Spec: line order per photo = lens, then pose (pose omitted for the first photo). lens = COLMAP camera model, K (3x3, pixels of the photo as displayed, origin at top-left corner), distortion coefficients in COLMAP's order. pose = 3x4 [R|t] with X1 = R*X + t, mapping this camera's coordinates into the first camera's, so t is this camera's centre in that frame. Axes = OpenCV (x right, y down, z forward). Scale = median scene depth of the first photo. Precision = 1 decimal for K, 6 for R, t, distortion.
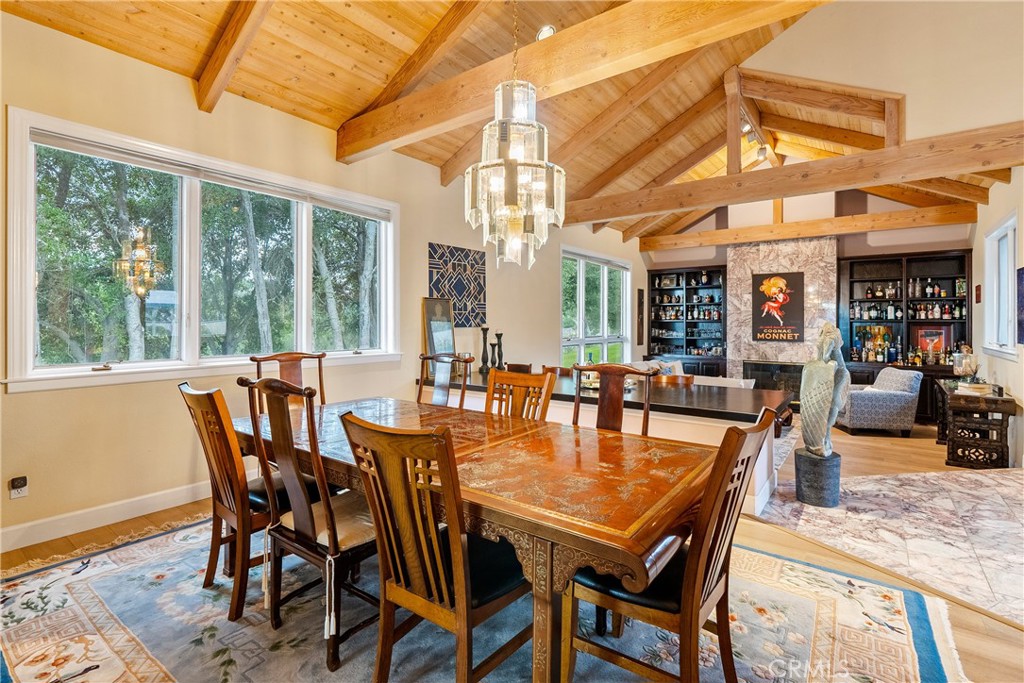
lens RADIAL K [[473.6, 0, 525.9], [0, 473.6, 321.7], [0, 0, 1]] dist [0.000111, 0.001238]
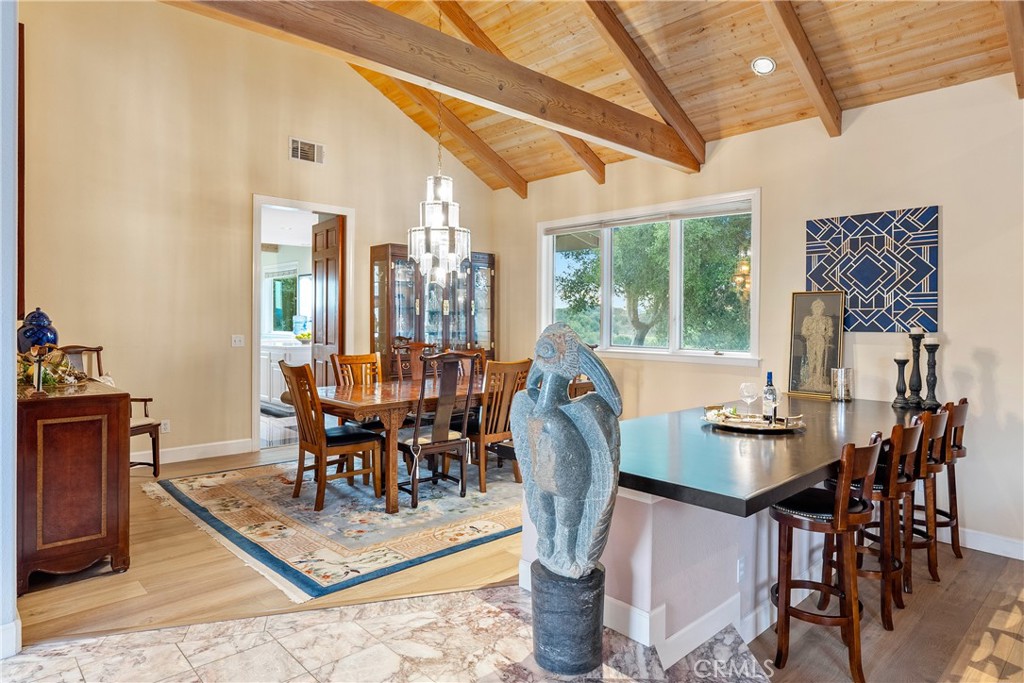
lens RADIAL K [[625.5, 0, 518.9], [0, 625.5, 333.7], [0, 0, 1]] dist [-0.003263, -0.000784]
pose [[-0.189011, 0.017150, -0.981825, 1.250219], [-0.006764, 0.999801, 0.018766, 0.001563], [0.981952, 0.010188, -0.188858, 1.026788]]
